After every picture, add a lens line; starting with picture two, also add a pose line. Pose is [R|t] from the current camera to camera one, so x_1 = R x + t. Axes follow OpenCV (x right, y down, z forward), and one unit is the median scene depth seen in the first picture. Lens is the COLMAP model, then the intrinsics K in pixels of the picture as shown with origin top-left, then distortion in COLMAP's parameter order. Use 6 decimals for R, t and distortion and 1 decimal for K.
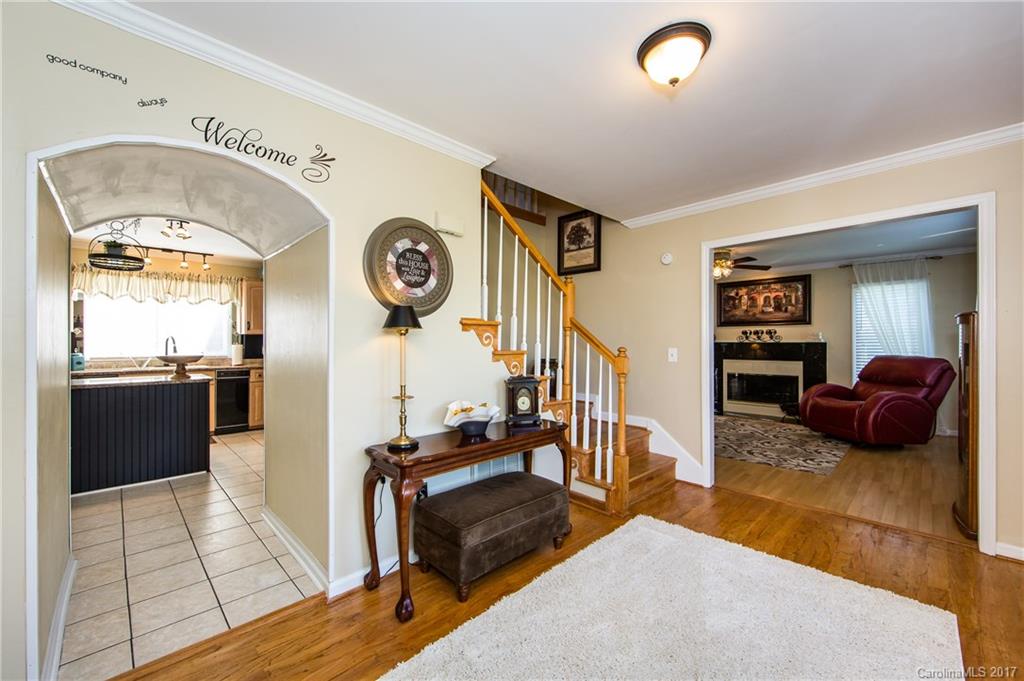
lens RADIAL K [[404.8, 0, 507.4], [0, 404.8, 344.7], [0, 0, 1]] dist [-0.001494, -0.000398]
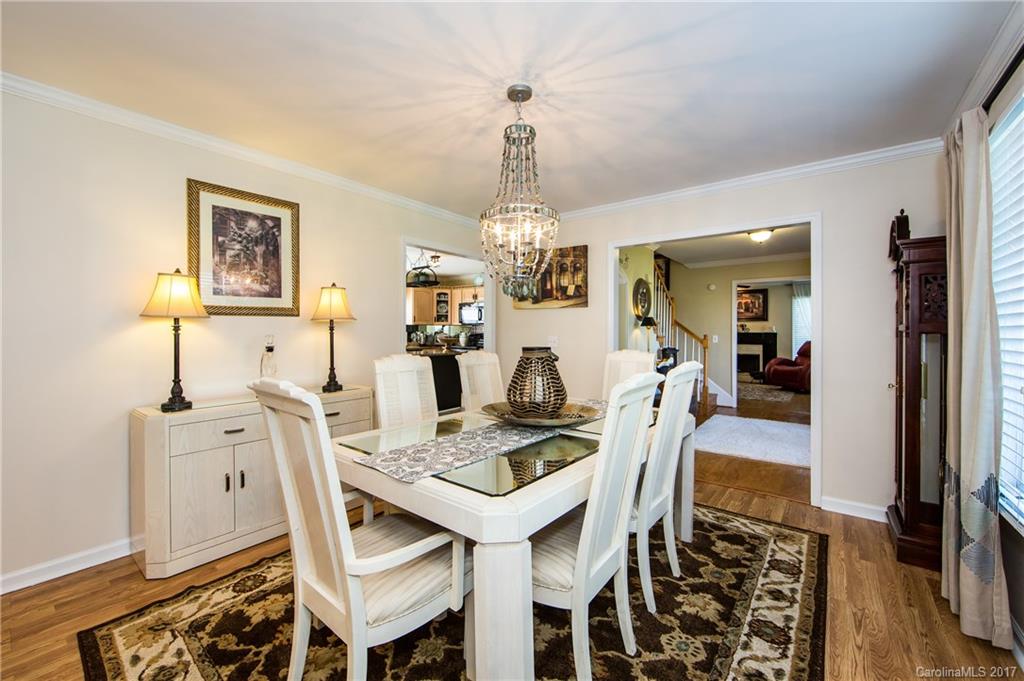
lens RADIAL K [[404.8, 0, 512.7], [0, 404.8, 335.5], [0, 0, 1]] dist [-0.001494, -0.000398]
pose [[0.990307, 0.002344, 0.138875, -0.440060], [-0.002875, 0.999989, 0.003618, 0.002832], [-0.138865, -0.003982, 0.990303, -0.408889]]
